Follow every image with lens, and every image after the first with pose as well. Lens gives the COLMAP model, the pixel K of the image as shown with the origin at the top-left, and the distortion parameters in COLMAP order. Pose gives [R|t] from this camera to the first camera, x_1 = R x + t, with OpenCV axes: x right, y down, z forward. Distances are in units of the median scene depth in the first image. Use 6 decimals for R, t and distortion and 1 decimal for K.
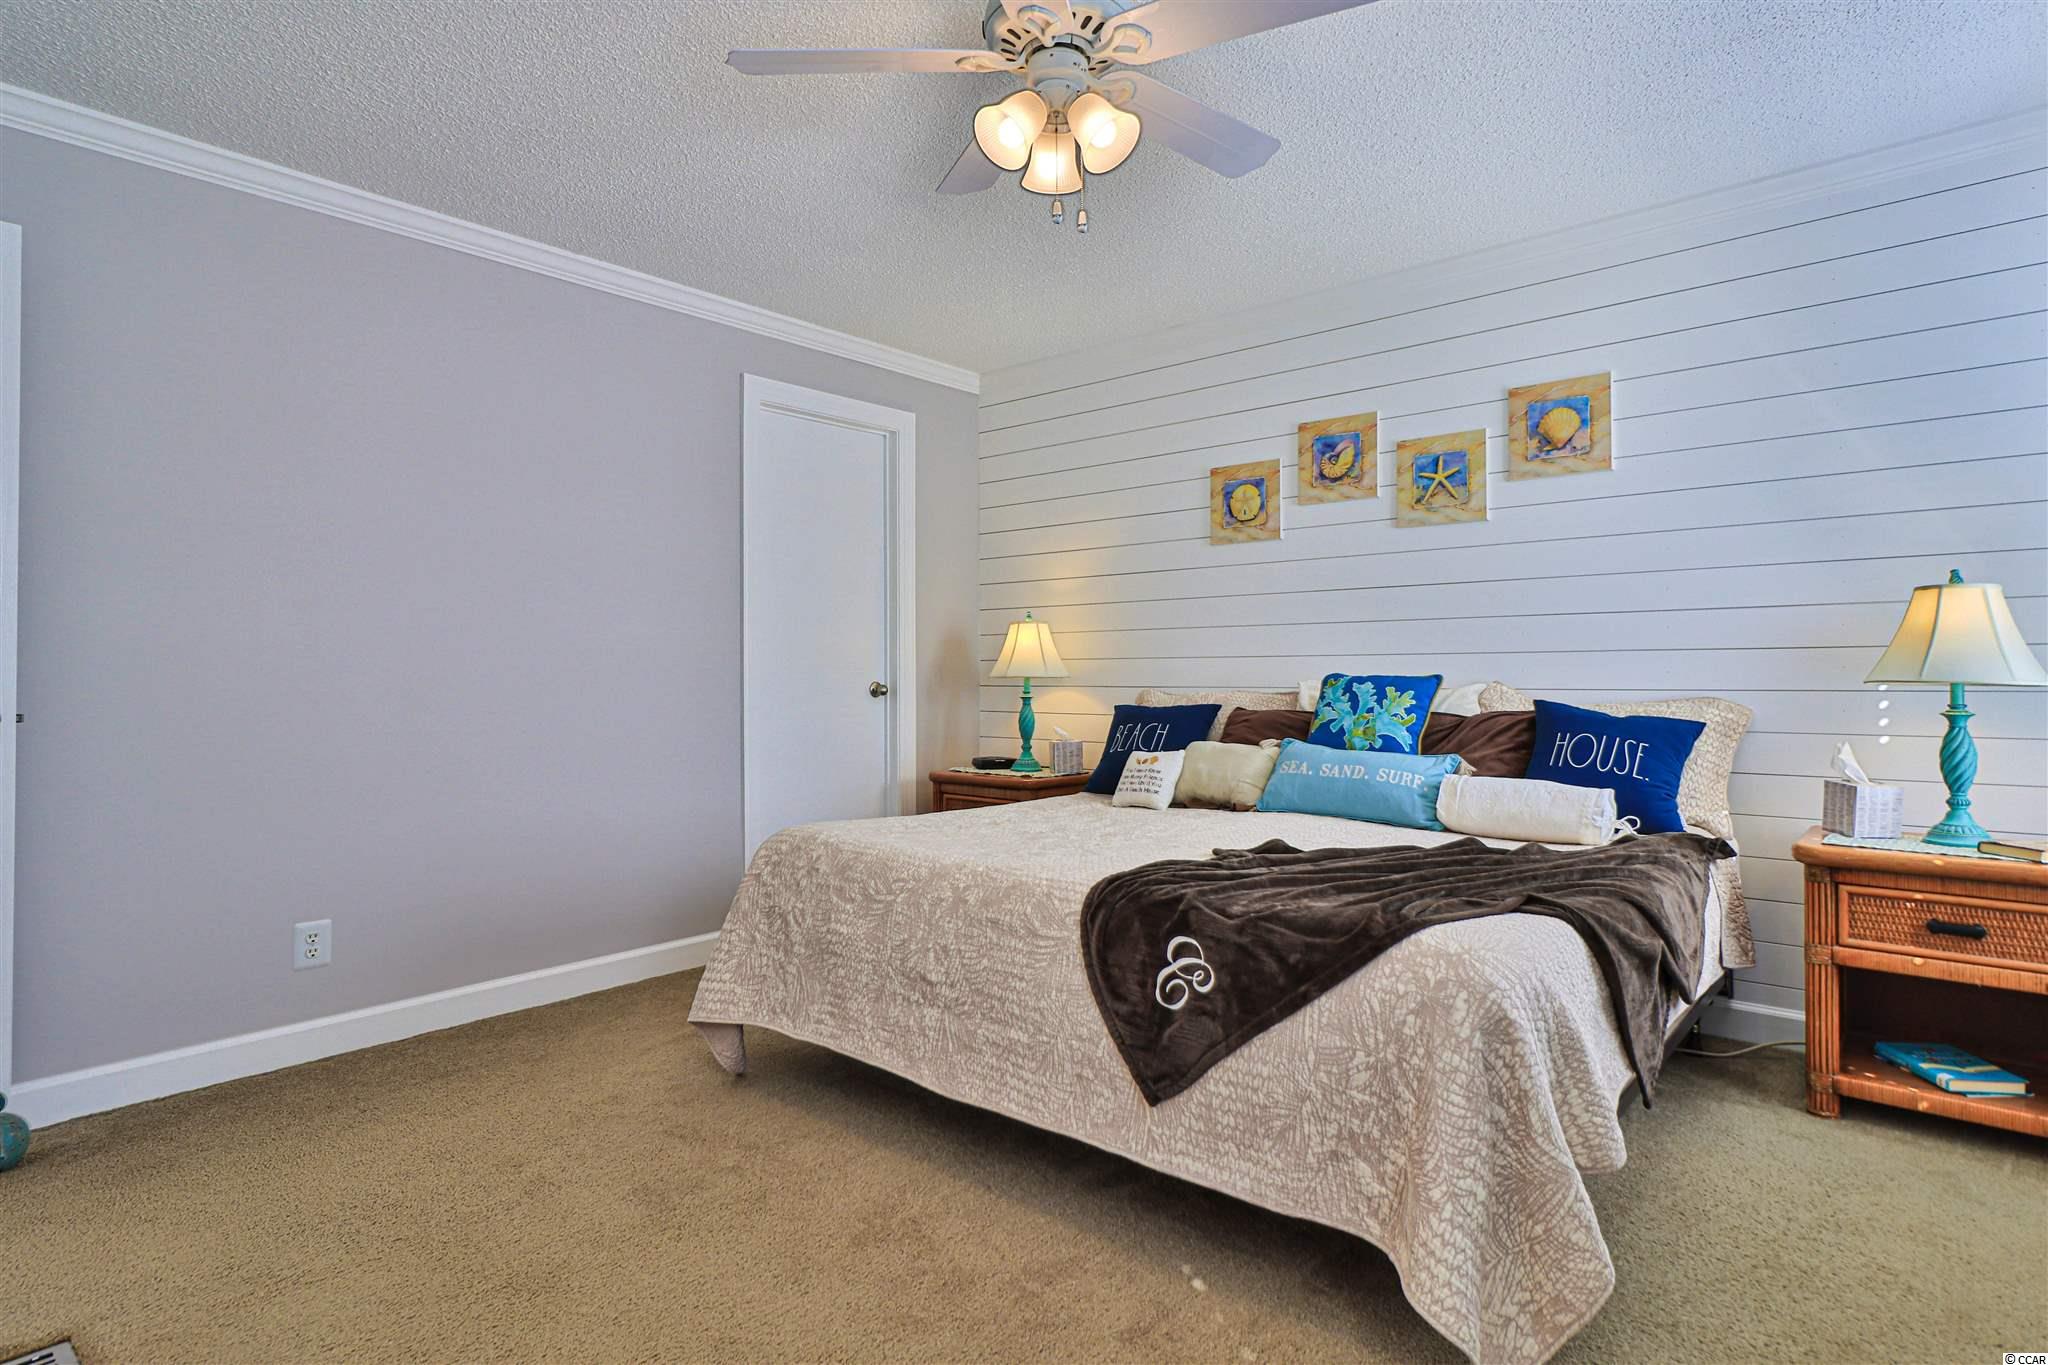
lens RADIAL K [[1076.4, 0, 995.1], [0, 1076.4, 672.1], [0, 0, 1]] dist [-0.001176, -0.000681]
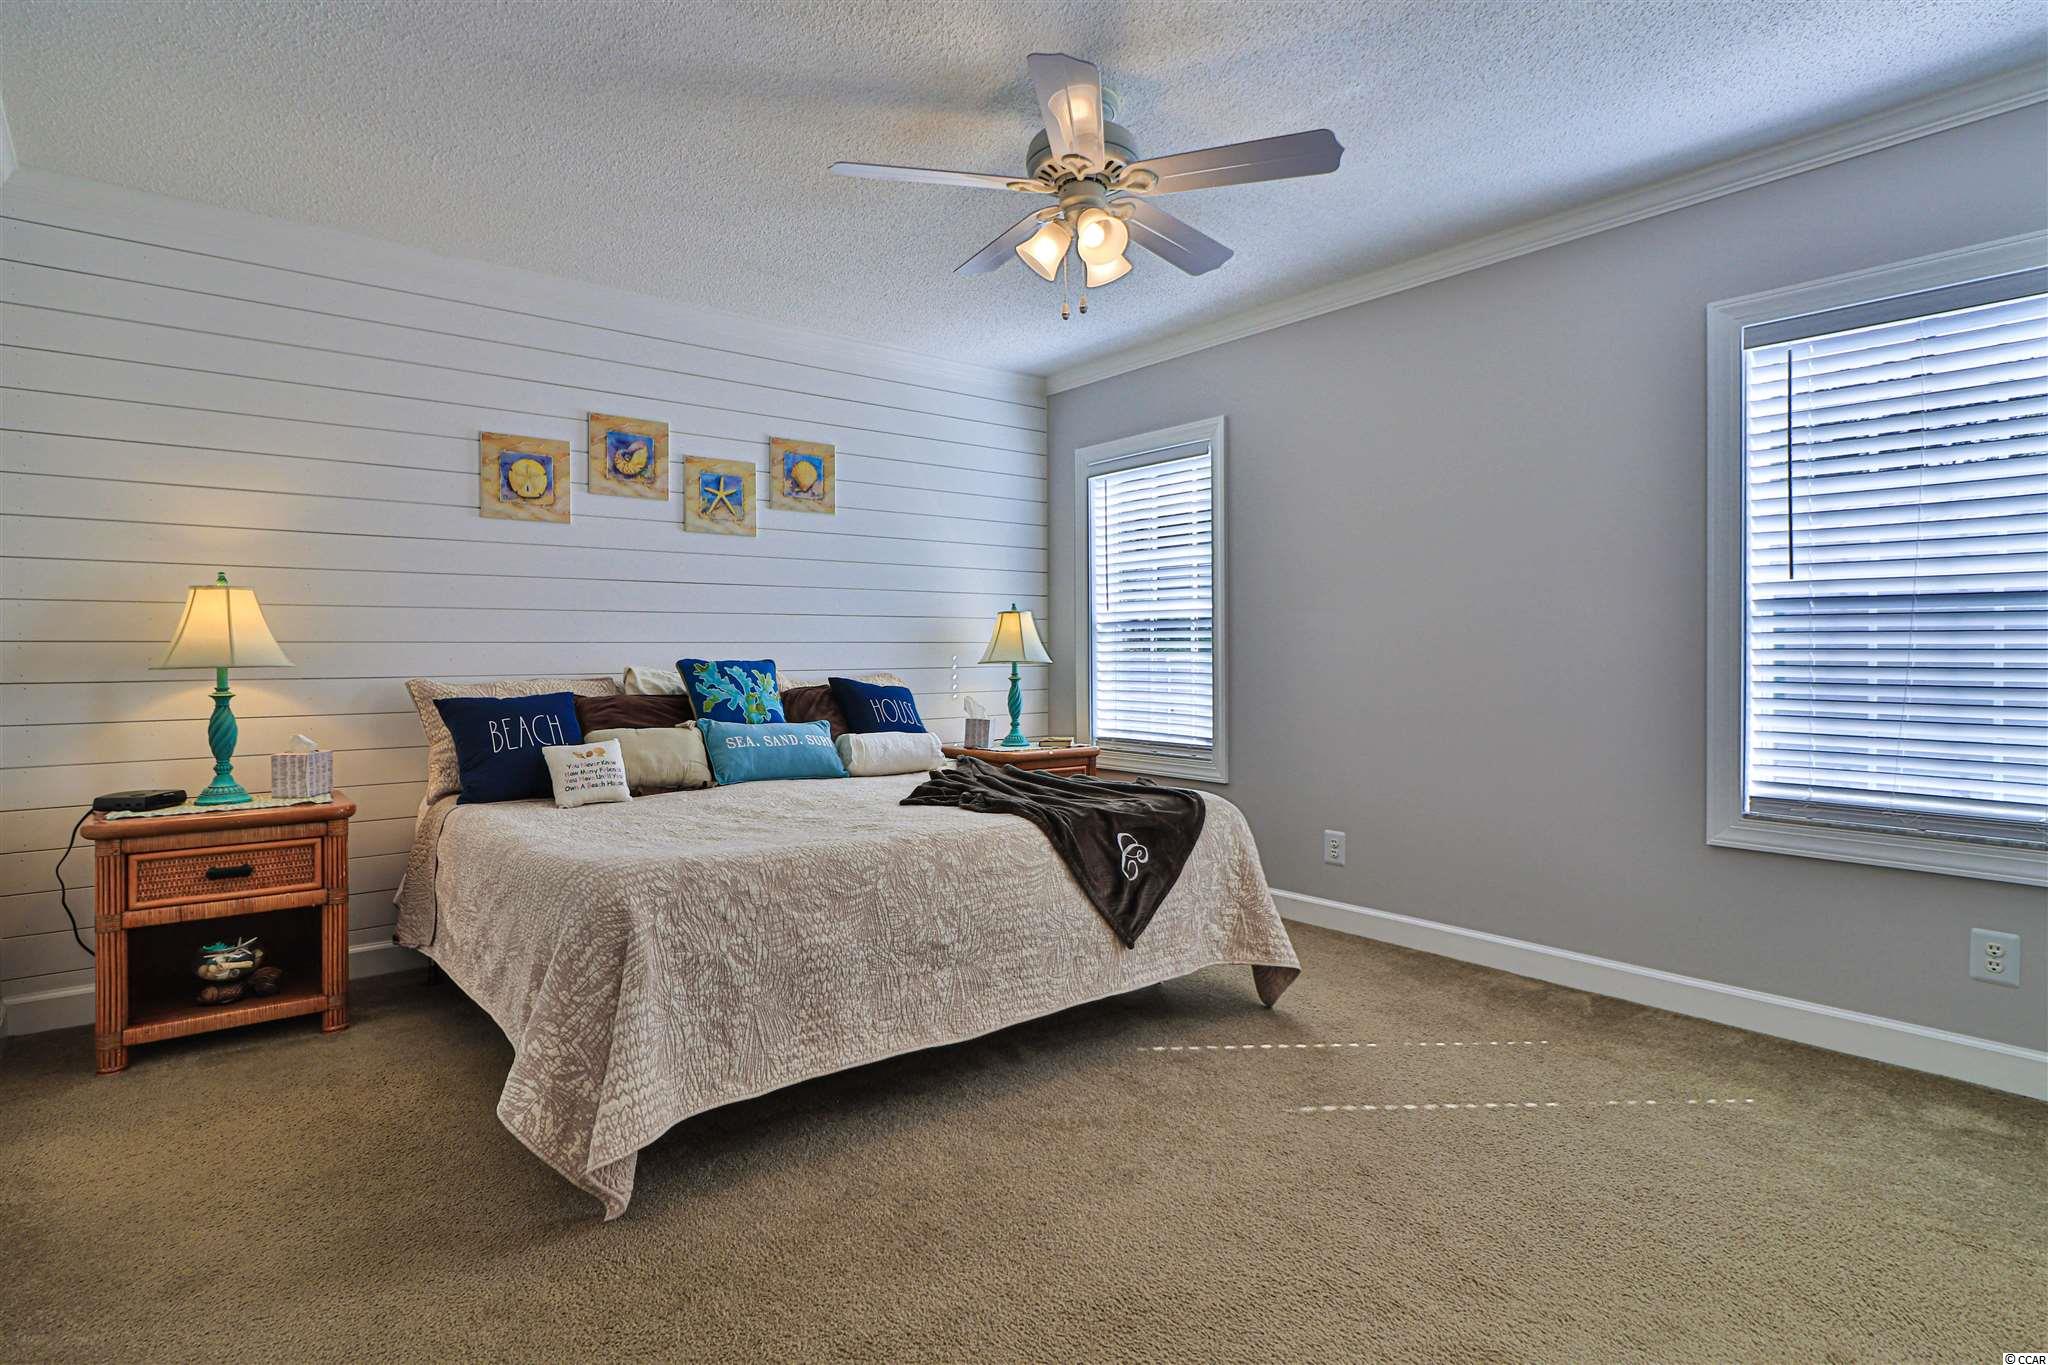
lens RADIAL K [[1058.3, 0, 1030.8], [0, 1058.3, 649.4], [0, 0, 1]] dist [0.019372, -0.000241]
pose [[0.166133, 0.004265, 0.986094, -0.704367], [0.003067, 0.999984, -0.004842, -0.002201], [-0.986099, 0.003829, 0.166117, 0.474839]]
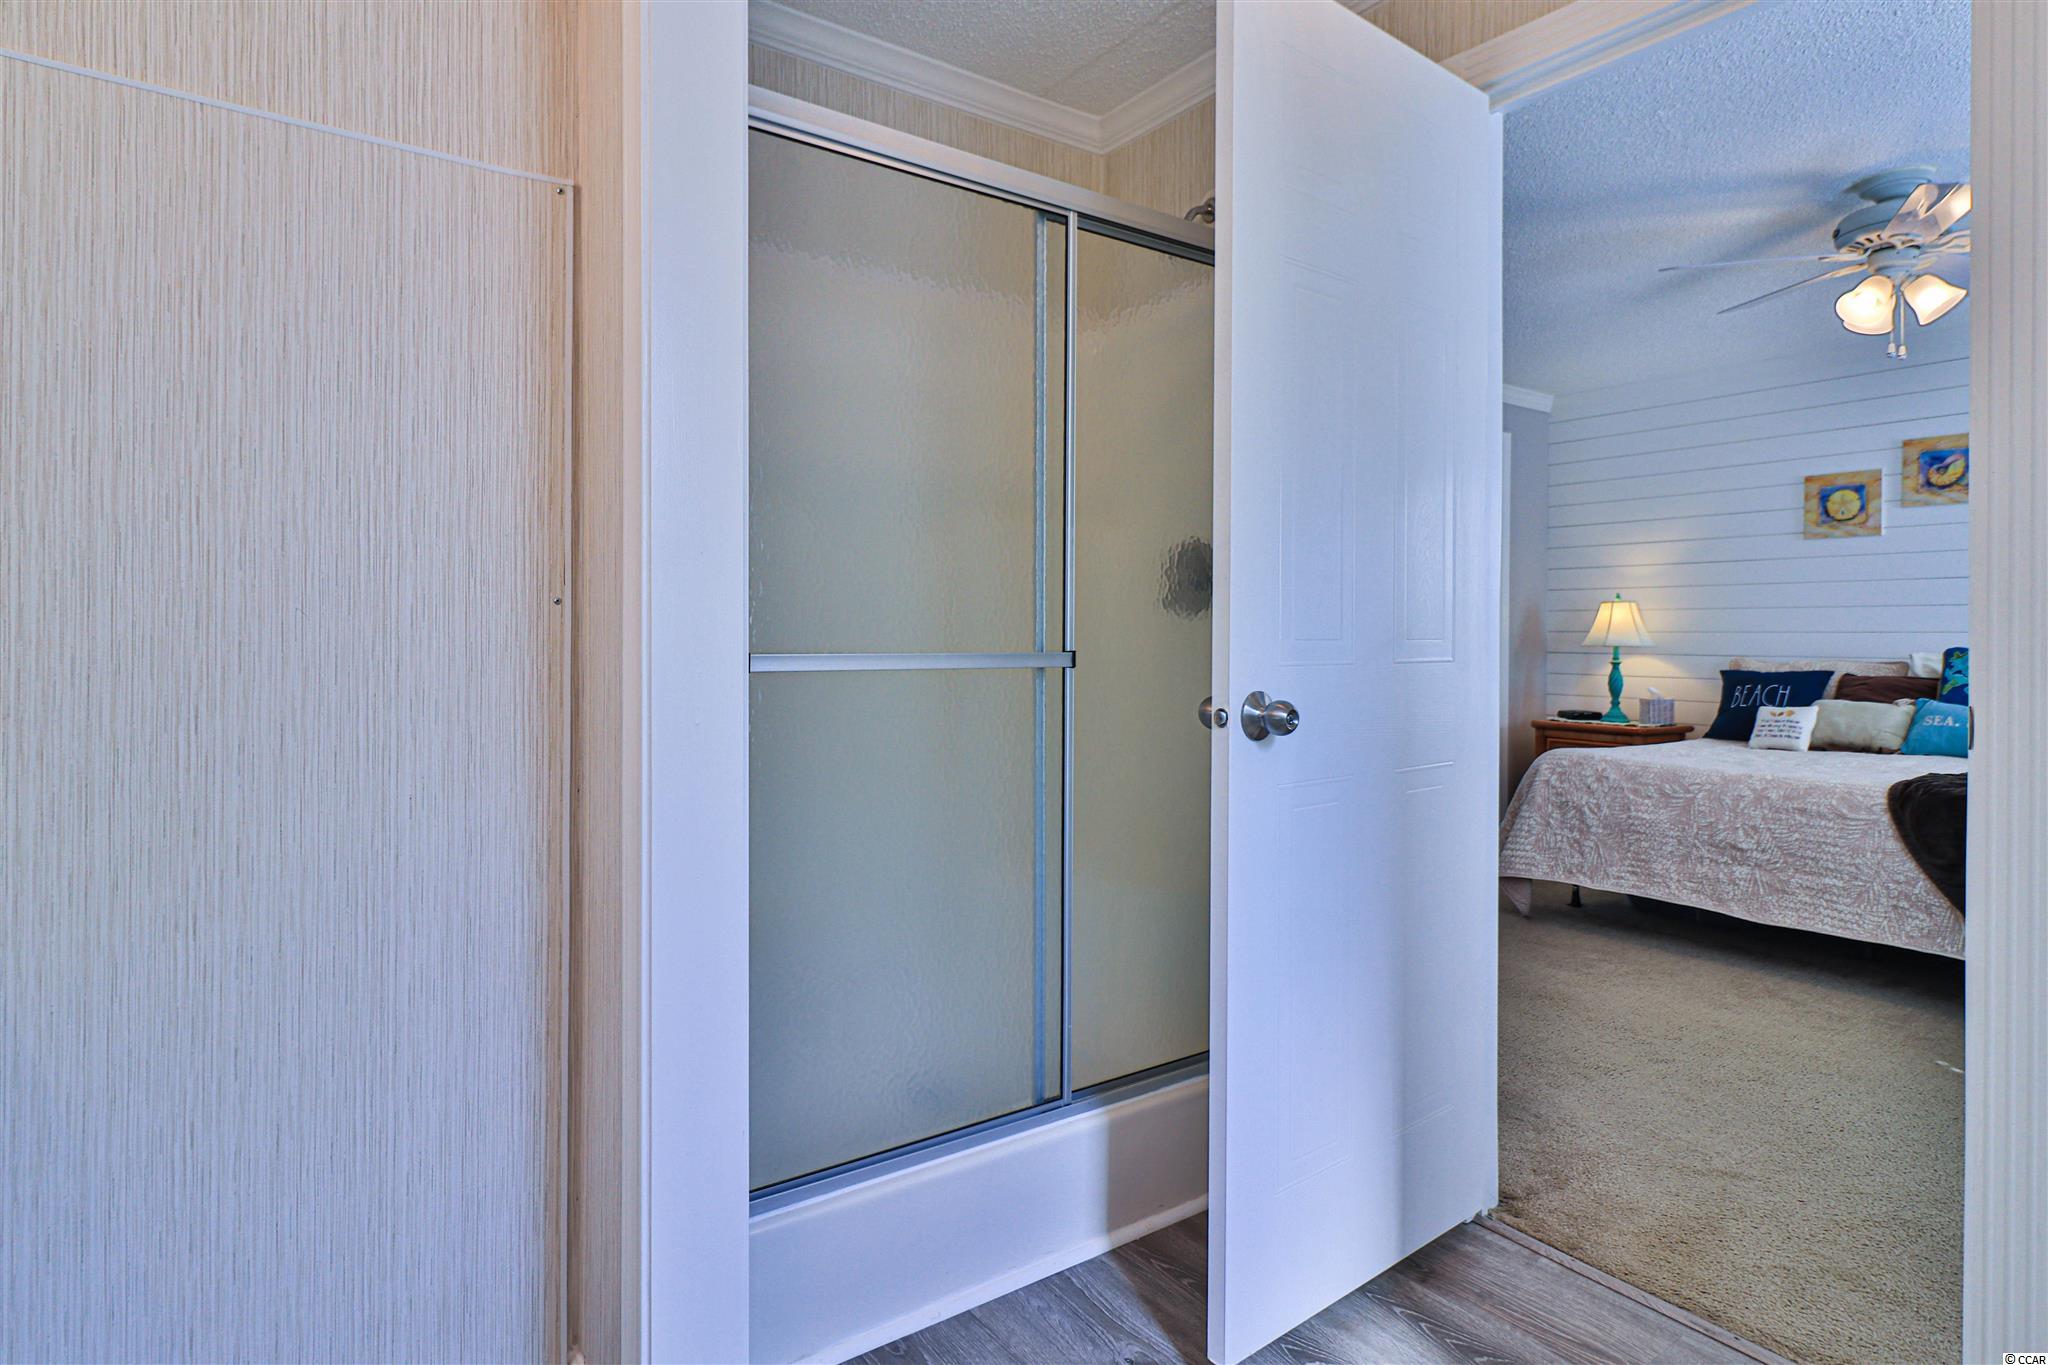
lens RADIAL K [[1074.0, 0, 998.7], [0, 1074.0, 654.3], [0, 0, 1]] dist [0.000852, -0.002506]
pose [[0.972645, 0.014746, -0.231830, -0.471968], [-0.010363, 0.999744, 0.020112, -0.004255], [0.232067, -0.017160, 0.972548, -0.459234]]
